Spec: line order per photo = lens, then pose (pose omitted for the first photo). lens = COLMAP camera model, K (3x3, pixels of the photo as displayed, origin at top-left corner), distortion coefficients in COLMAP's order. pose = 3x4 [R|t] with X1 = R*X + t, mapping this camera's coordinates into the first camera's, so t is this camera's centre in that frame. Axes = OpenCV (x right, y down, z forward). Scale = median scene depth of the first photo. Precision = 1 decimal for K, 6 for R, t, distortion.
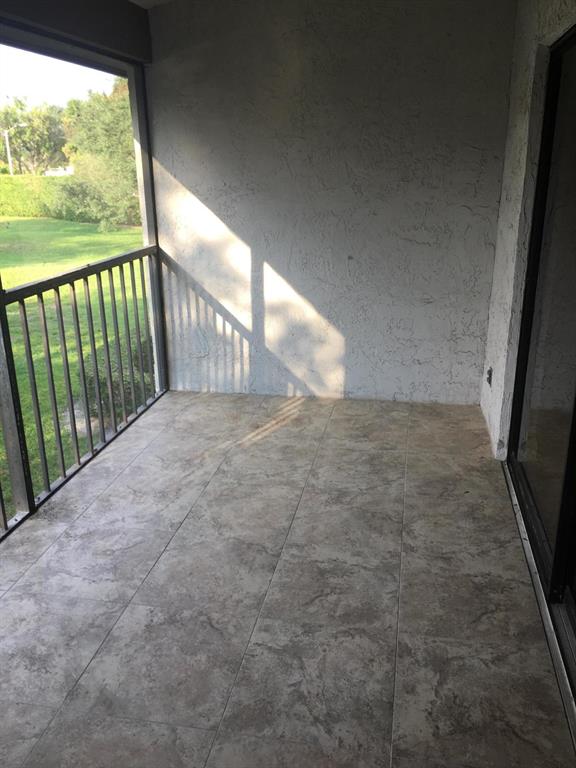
lens RADIAL K [[647.0, 0, 287.0], [0, 647.0, 384.8], [0, 0, 1]] dist [0.079938, -0.079626]
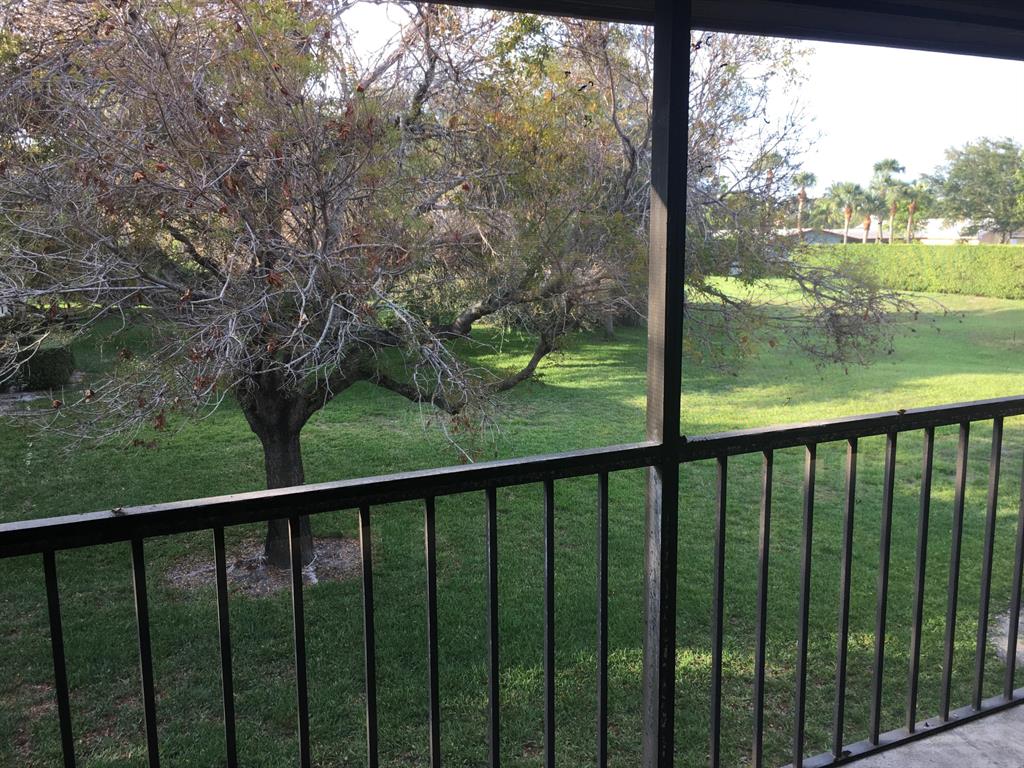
lens RADIAL K [[862.6, 0, 511.3], [0, 862.6, 384.7], [0, 0, 1]] dist [0.079938, -0.079626]
pose [[0.603599, 0.137167, -0.785400, 0.042810], [-0.254658, 0.966657, -0.026888, -0.075853], [0.755525, 0.216238, 0.618404, 0.230190]]
